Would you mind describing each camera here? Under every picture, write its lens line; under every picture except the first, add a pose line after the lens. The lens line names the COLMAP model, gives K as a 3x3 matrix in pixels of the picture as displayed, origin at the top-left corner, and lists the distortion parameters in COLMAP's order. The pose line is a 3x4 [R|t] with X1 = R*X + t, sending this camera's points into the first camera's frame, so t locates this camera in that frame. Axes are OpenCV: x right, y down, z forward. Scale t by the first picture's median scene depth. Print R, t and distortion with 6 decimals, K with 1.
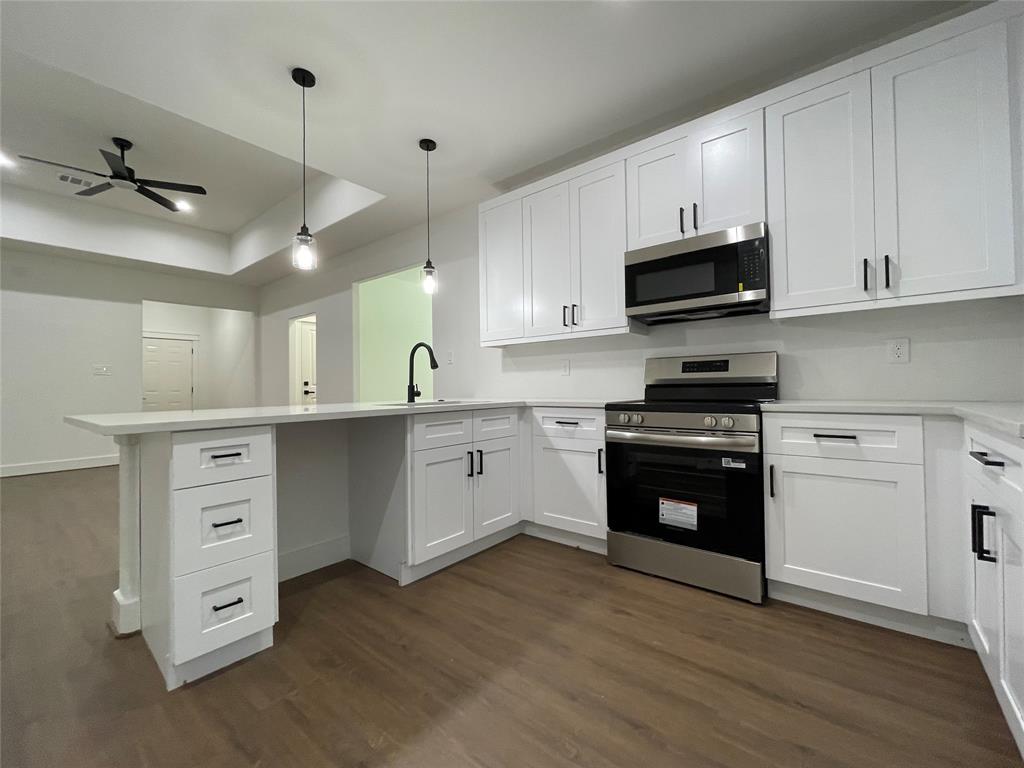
lens RADIAL K [[420.0, 0, 515.4], [0, 420.0, 382.8], [0, 0, 1]] dist [-0.005577, 0.000575]
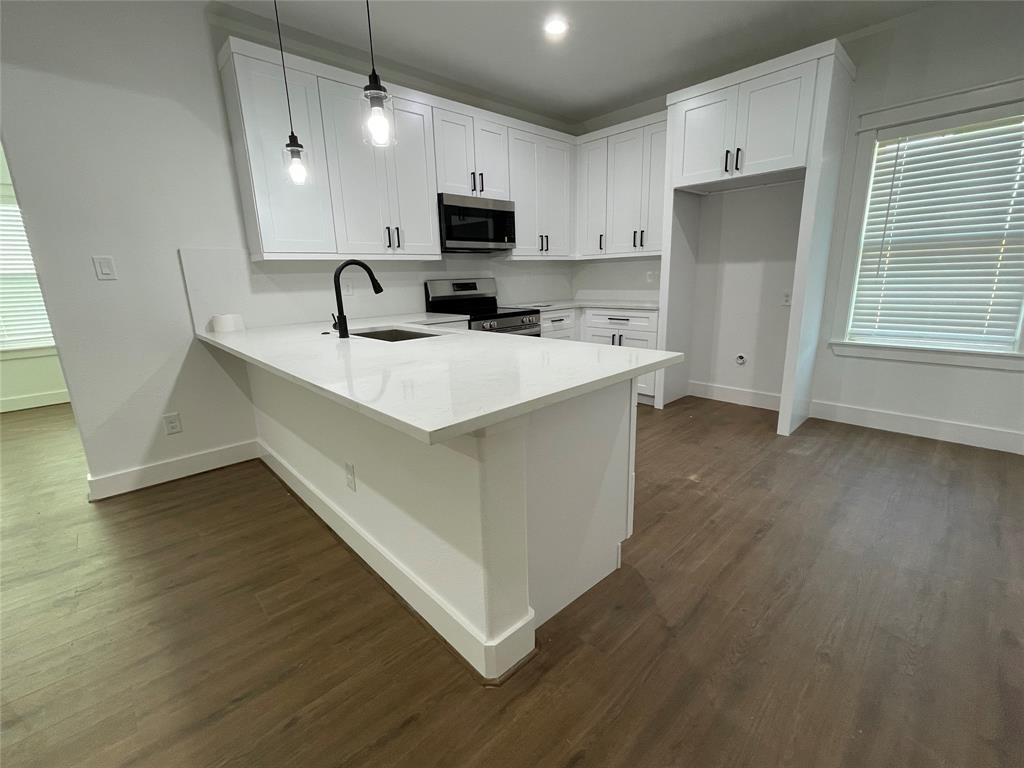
lens RADIAL K [[448.6, 0, 512.0], [0, 448.6, 387.9], [0, 0, 1]] dist [-0.004348, 0.003752]
pose [[0.138252, -0.232896, 0.962624, -1.107101], [0.017917, 0.972387, 0.232685, -0.055504], [-0.990235, -0.014921, 0.138607, 0.594585]]
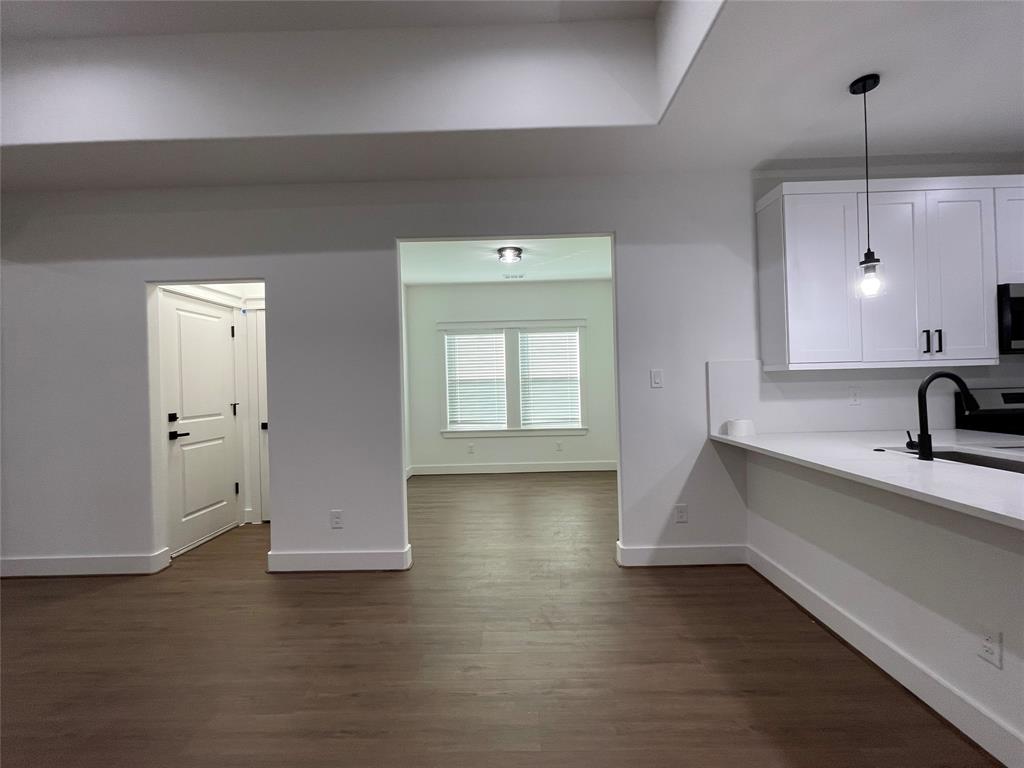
lens RADIAL K [[448.6, 0, 507.4], [0, 448.6, 384.8], [0, 0, 1]] dist [-0.004348, 0.003752]
pose [[0.788582, -0.009848, 0.614851, -1.301137], [0.009444, 0.999948, 0.003904, -0.088411], [-0.614857, 0.002728, 0.788634, 0.880920]]
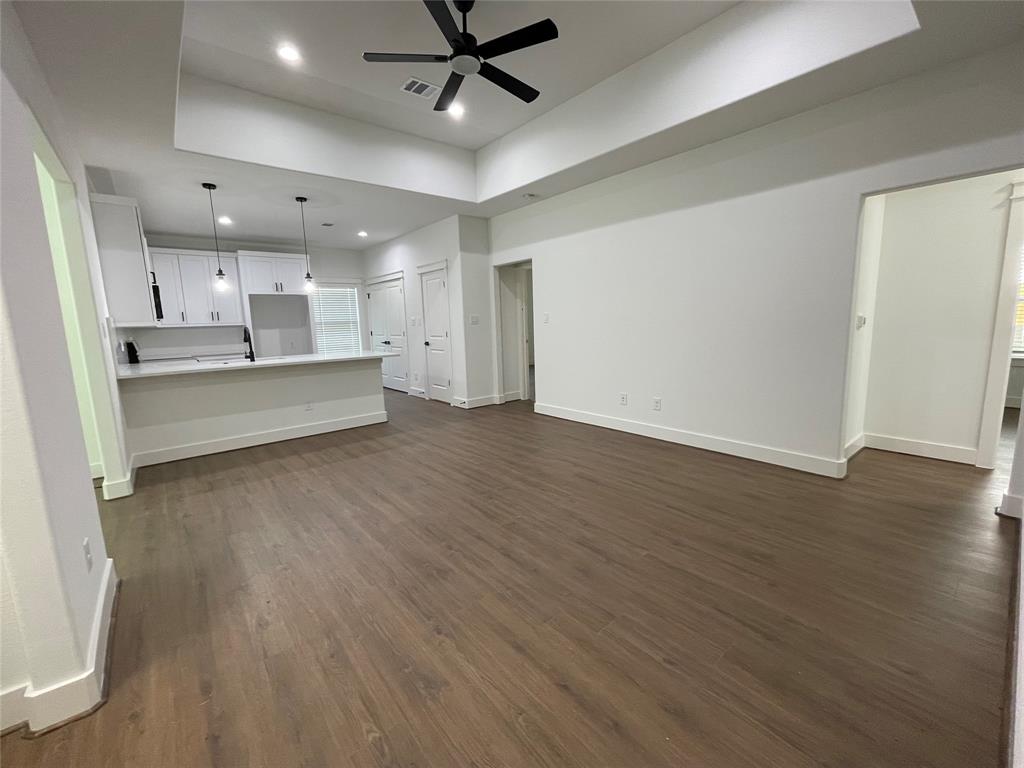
lens RADIAL K [[420.0, 0, 513.5], [0, 420.0, 383.5], [0, 0, 1]] dist [-0.005577, 0.000575]
pose [[-0.979738, 0.011485, 0.199956, -1.726693], [0.039808, 0.989603, 0.138208, -0.062151], [-0.196289, 0.143367, -0.970008, 2.592138]]
